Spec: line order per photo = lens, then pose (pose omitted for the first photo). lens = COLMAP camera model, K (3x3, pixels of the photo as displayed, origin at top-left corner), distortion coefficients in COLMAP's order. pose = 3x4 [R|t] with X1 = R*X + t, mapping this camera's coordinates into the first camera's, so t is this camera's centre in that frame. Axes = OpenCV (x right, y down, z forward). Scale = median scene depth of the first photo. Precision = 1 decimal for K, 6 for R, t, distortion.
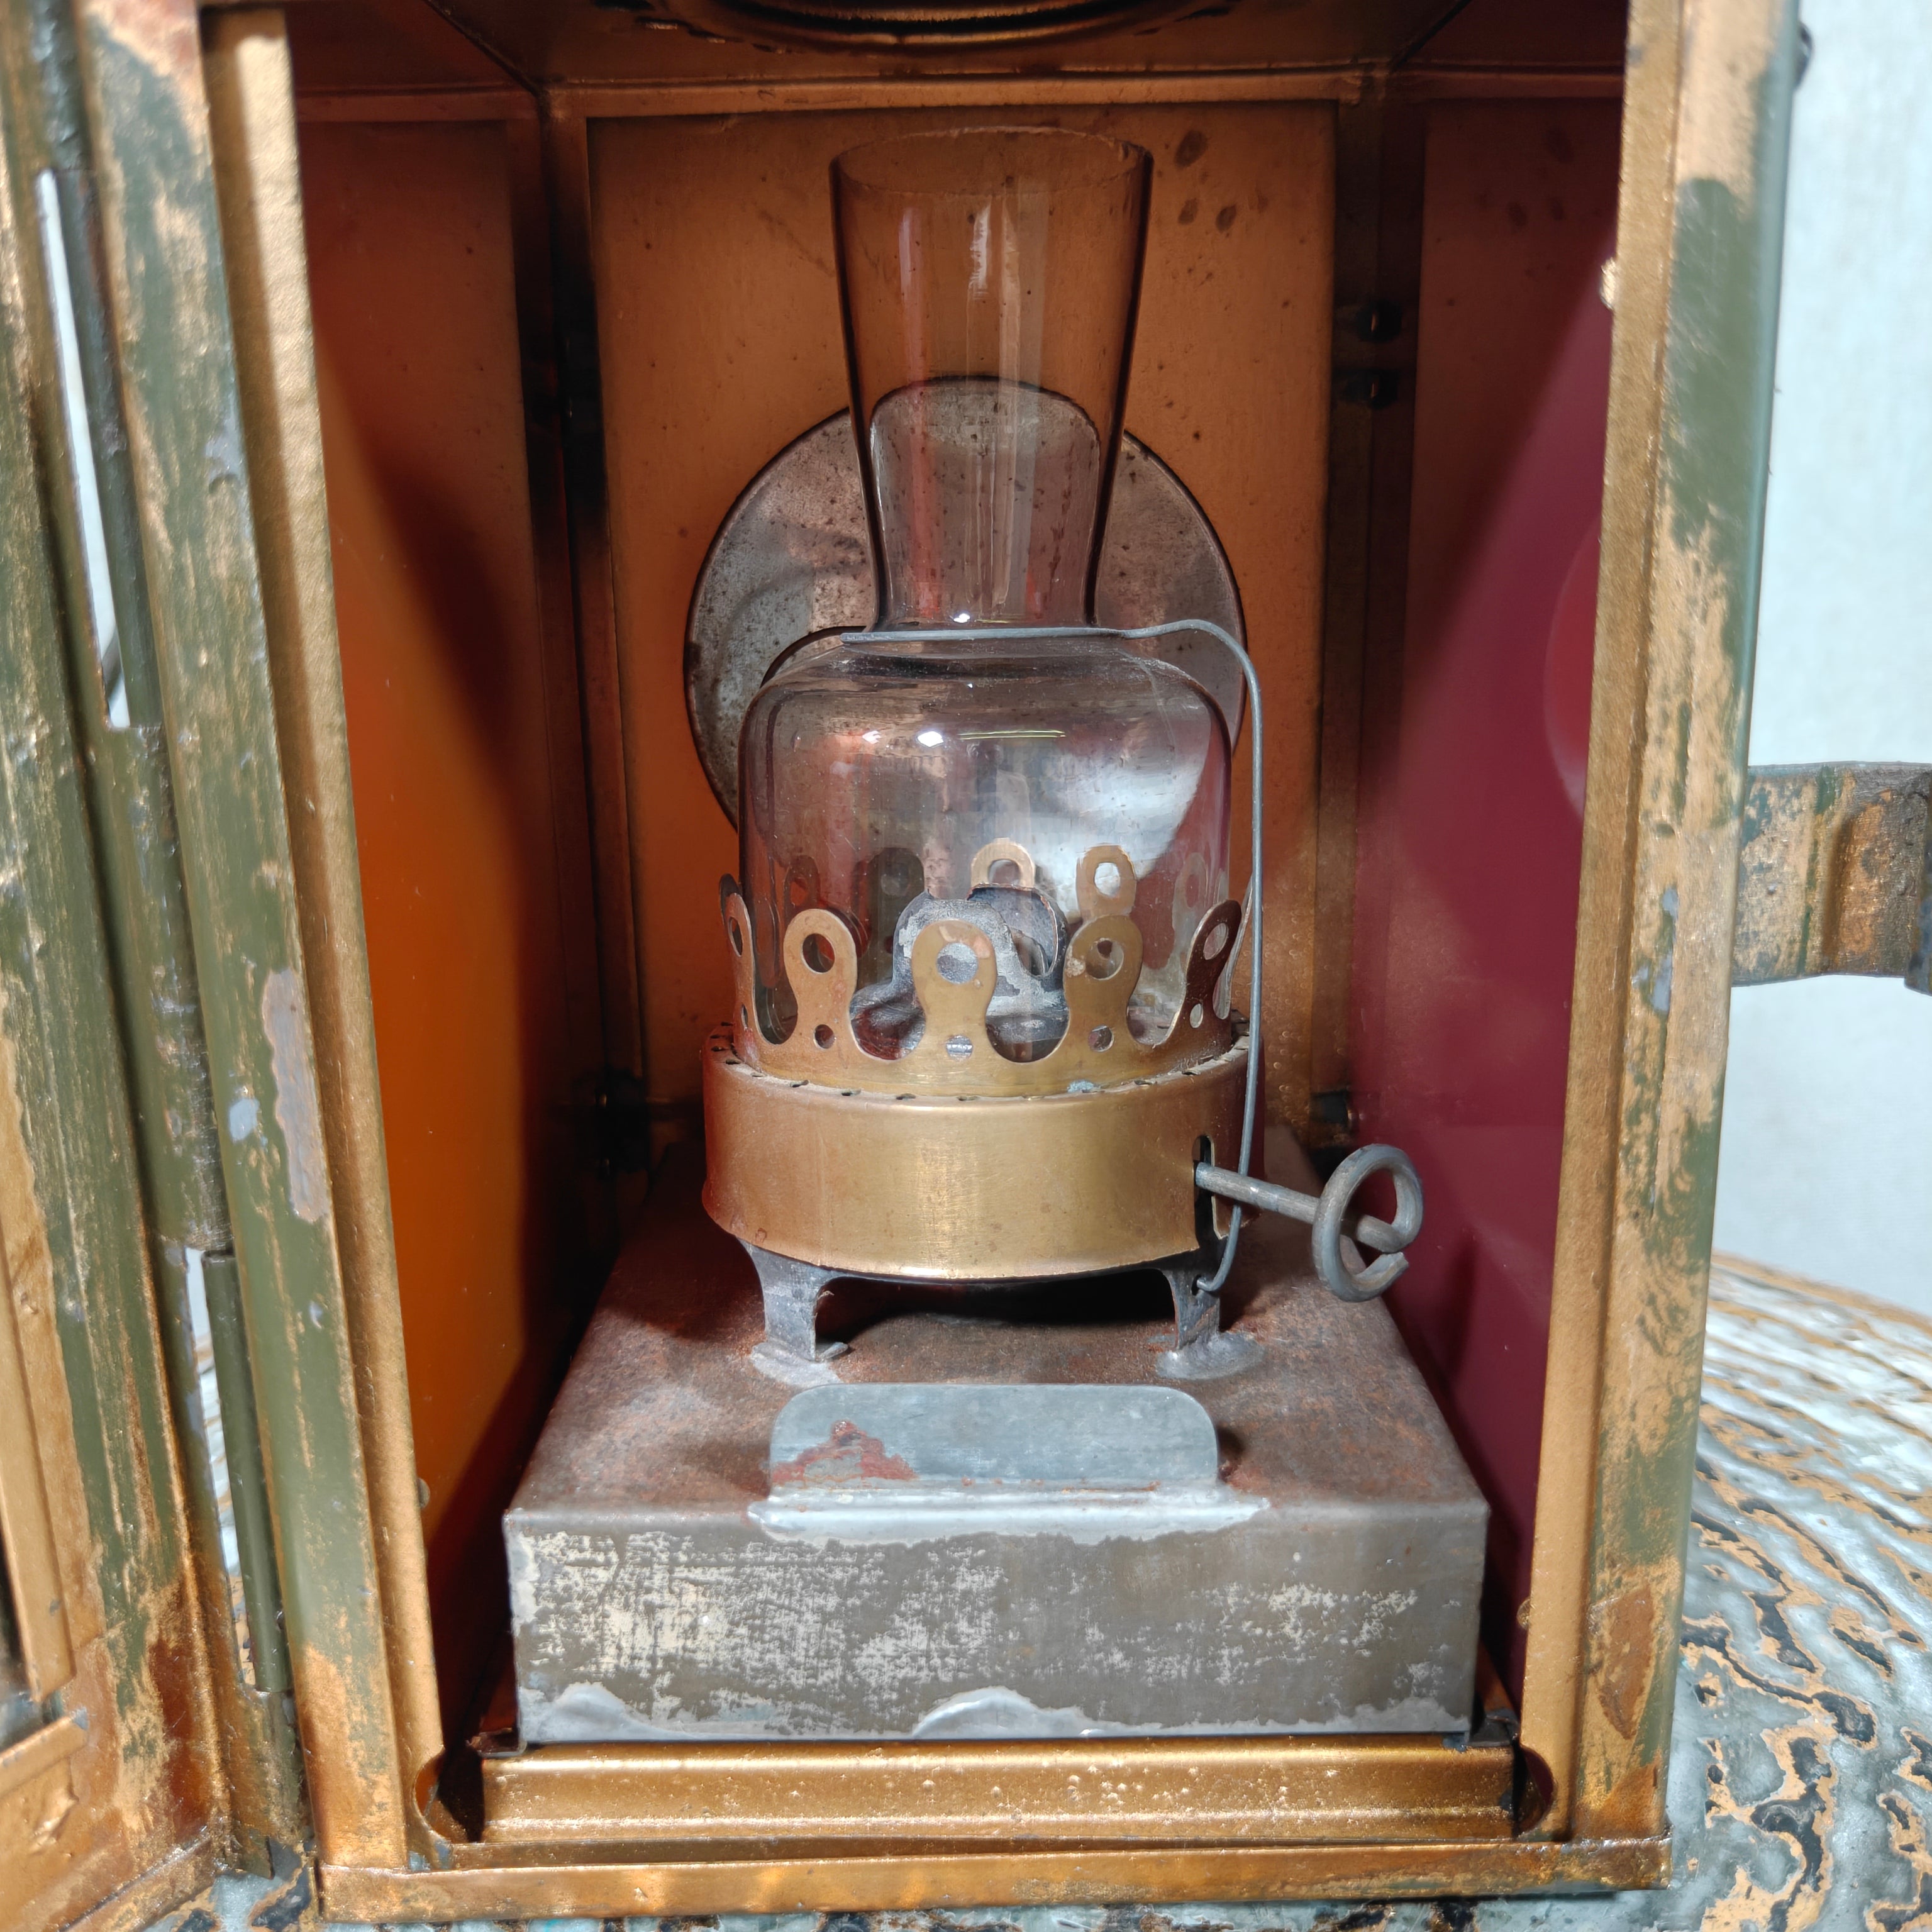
lens RADIAL K [[1860.4, 0, 959.7], [0, 1860.4, 955.0], [0, 0, 1]] dist [-0.035399, 0.030000]
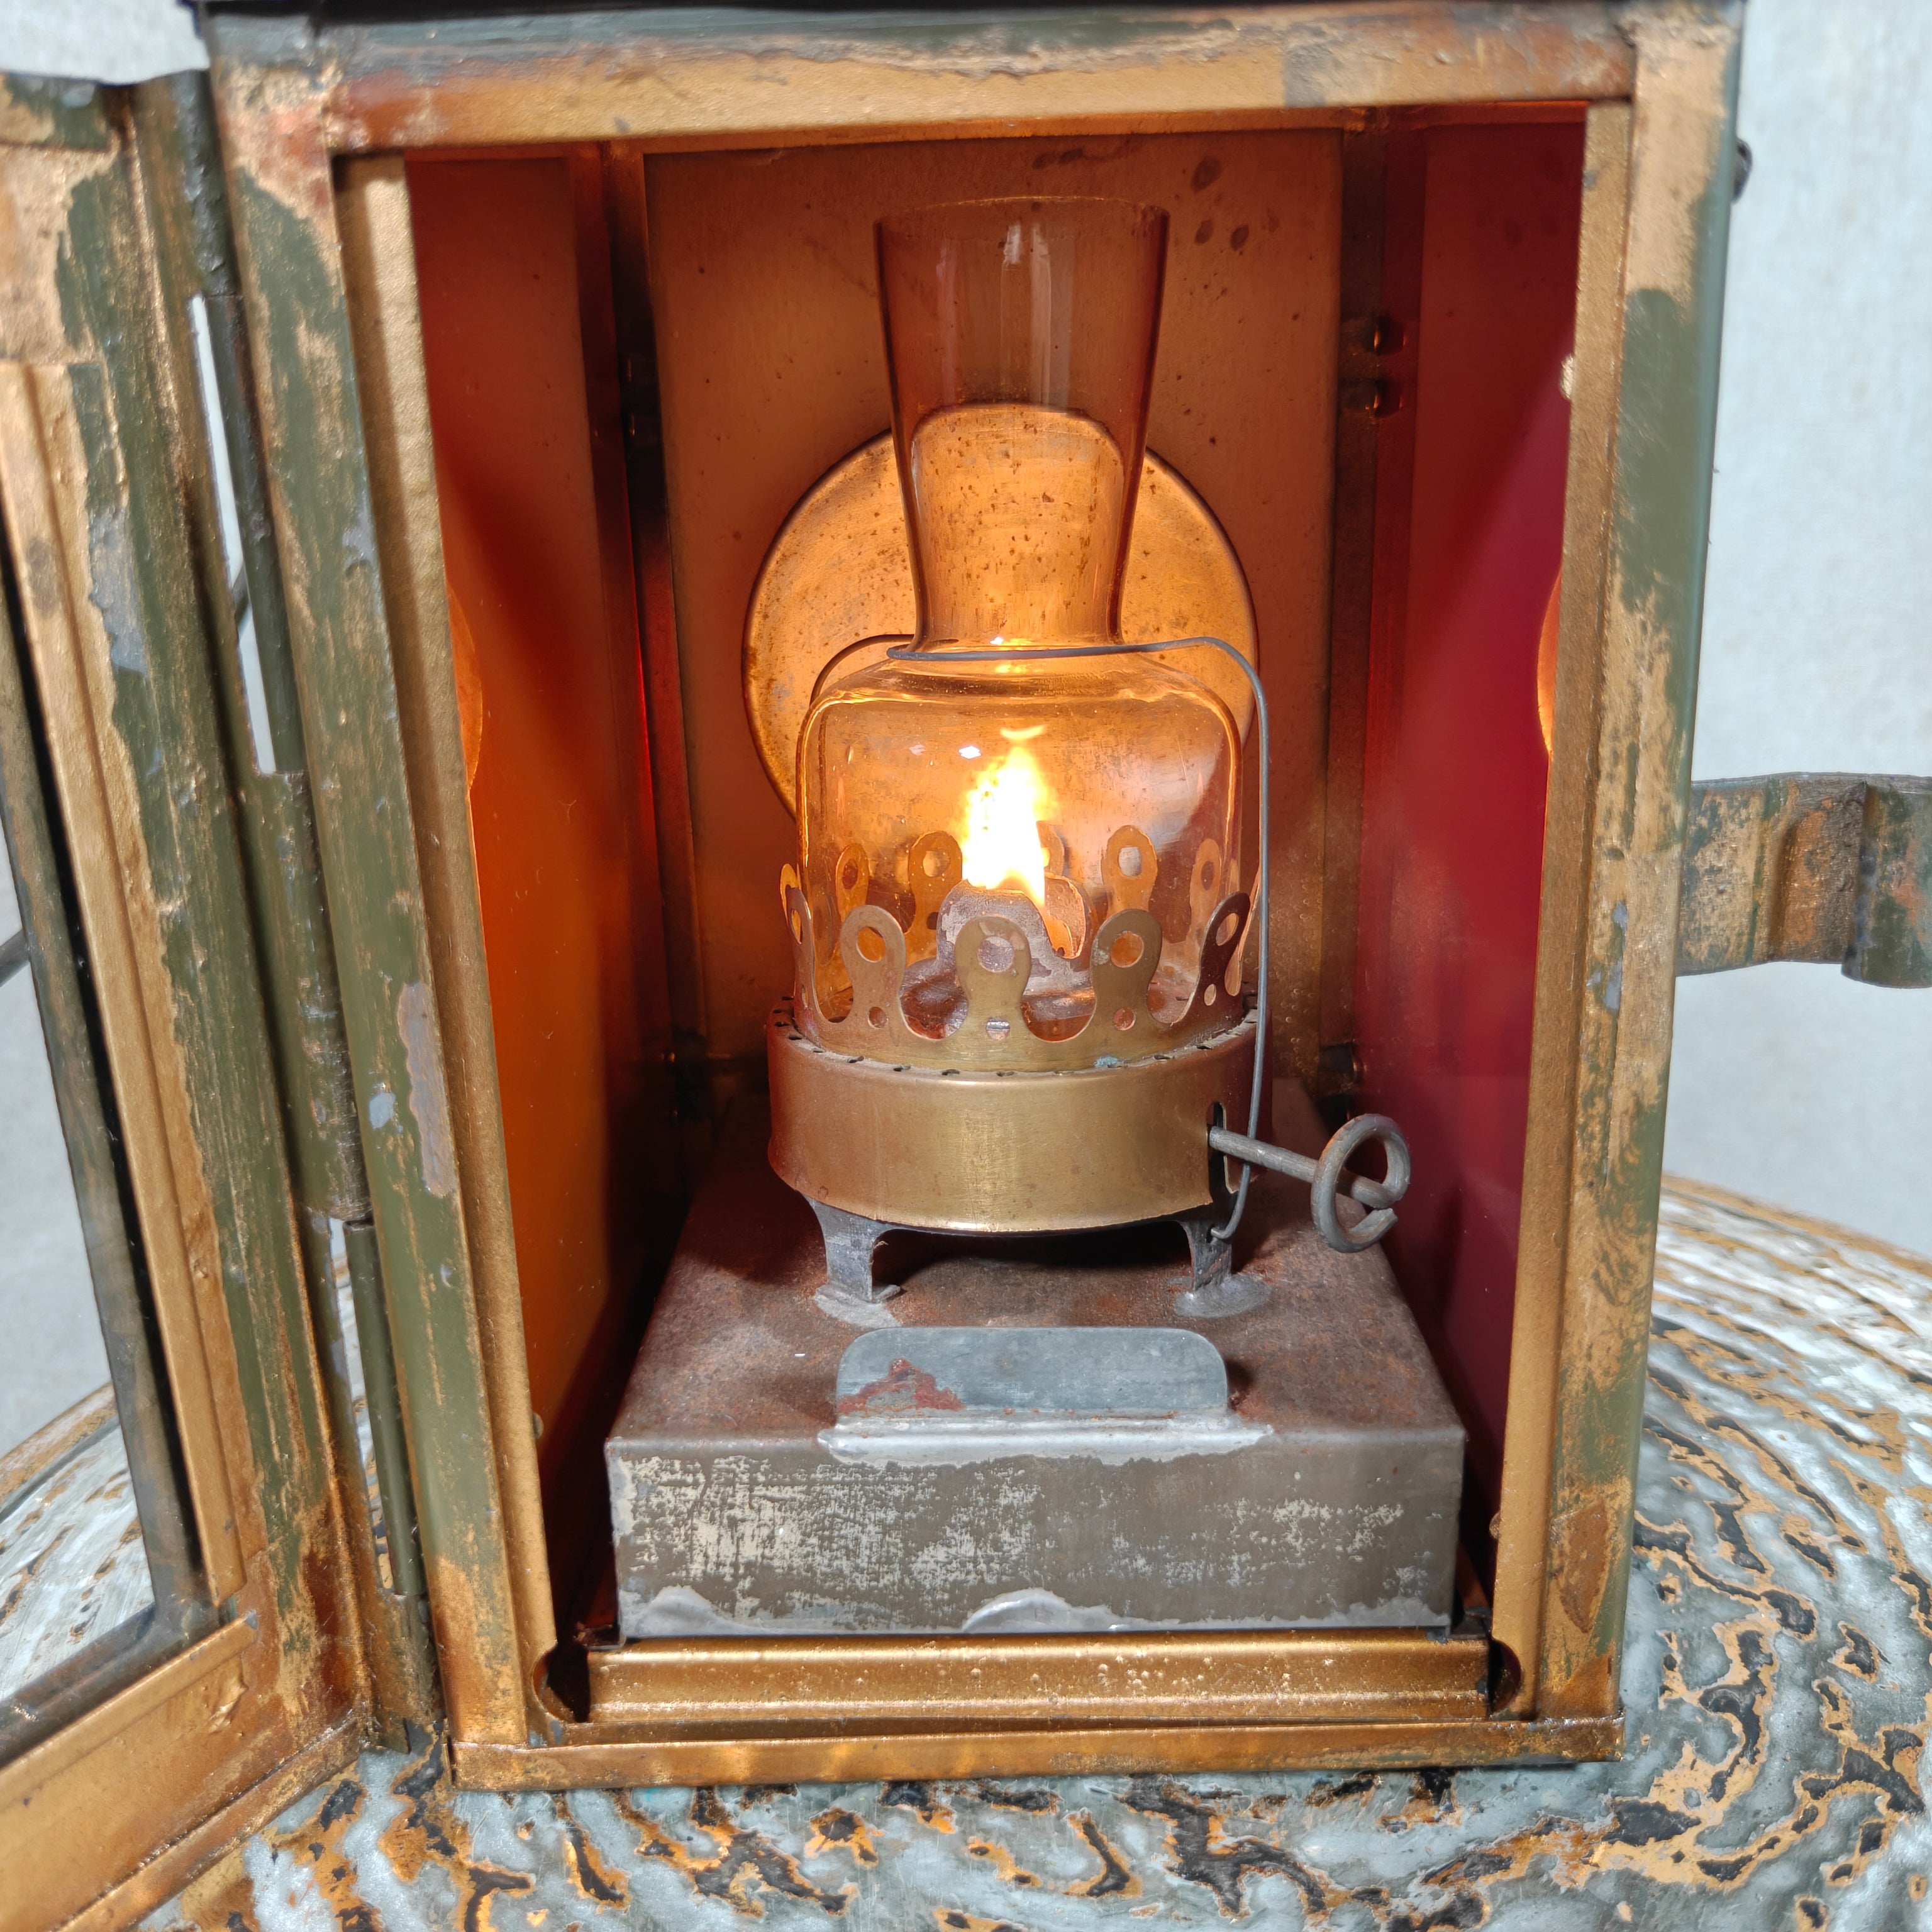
lens RADIAL K [[1821.1, 0, 963.7], [0, 1821.1, 956.4], [0, 0, 1]] dist [-0.016332, 0.006142]
pose [[0.999858, -0.007595, -0.015042, -0.004547], [0.008306, 0.998824, 0.047761, -0.049859], [0.014662, -0.047879, 0.998746, -0.106664]]
